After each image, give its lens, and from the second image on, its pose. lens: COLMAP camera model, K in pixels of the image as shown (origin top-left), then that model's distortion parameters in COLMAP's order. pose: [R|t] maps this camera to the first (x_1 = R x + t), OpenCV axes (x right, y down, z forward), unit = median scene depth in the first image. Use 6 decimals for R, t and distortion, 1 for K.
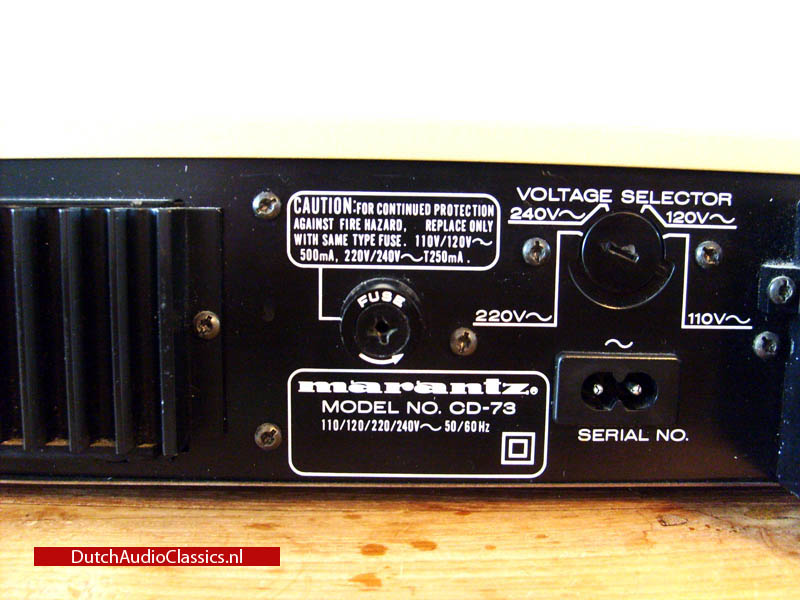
lens RADIAL K [[843.5, 0, 401.0], [0, 843.5, 305.5], [0, 0, 1]] dist [-0.160906, 0.132172]
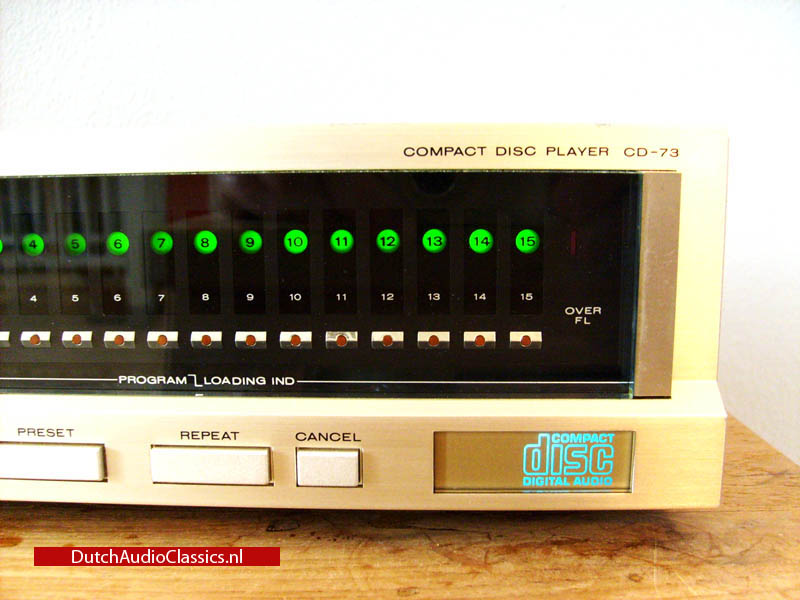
lens RADIAL K [[828.8, 0, 405.9], [0, 828.8, 311.2], [0, 0, 1]] dist [-0.162416, 0.129194]
pose [[0.999087, -0.006051, -0.042300, 0.538458], [0.006689, 0.999866, 0.014970, -0.002104], [0.042204, -0.015239, 0.998993, 0.061661]]
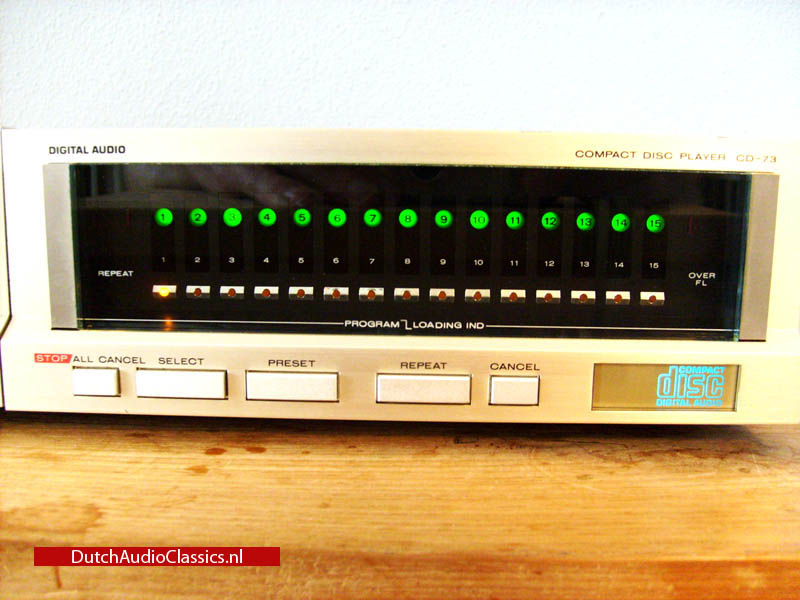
lens RADIAL K [[828.8, 0, 405.9], [0, 828.8, 311.2], [0, 0, 1]] dist [-0.162416, 0.129194]
pose [[0.999539, 0.009410, -0.028877, 0.286880], [-0.008650, 0.999616, 0.026324, 0.038137], [0.029114, -0.026062, 0.999236, -0.246470]]
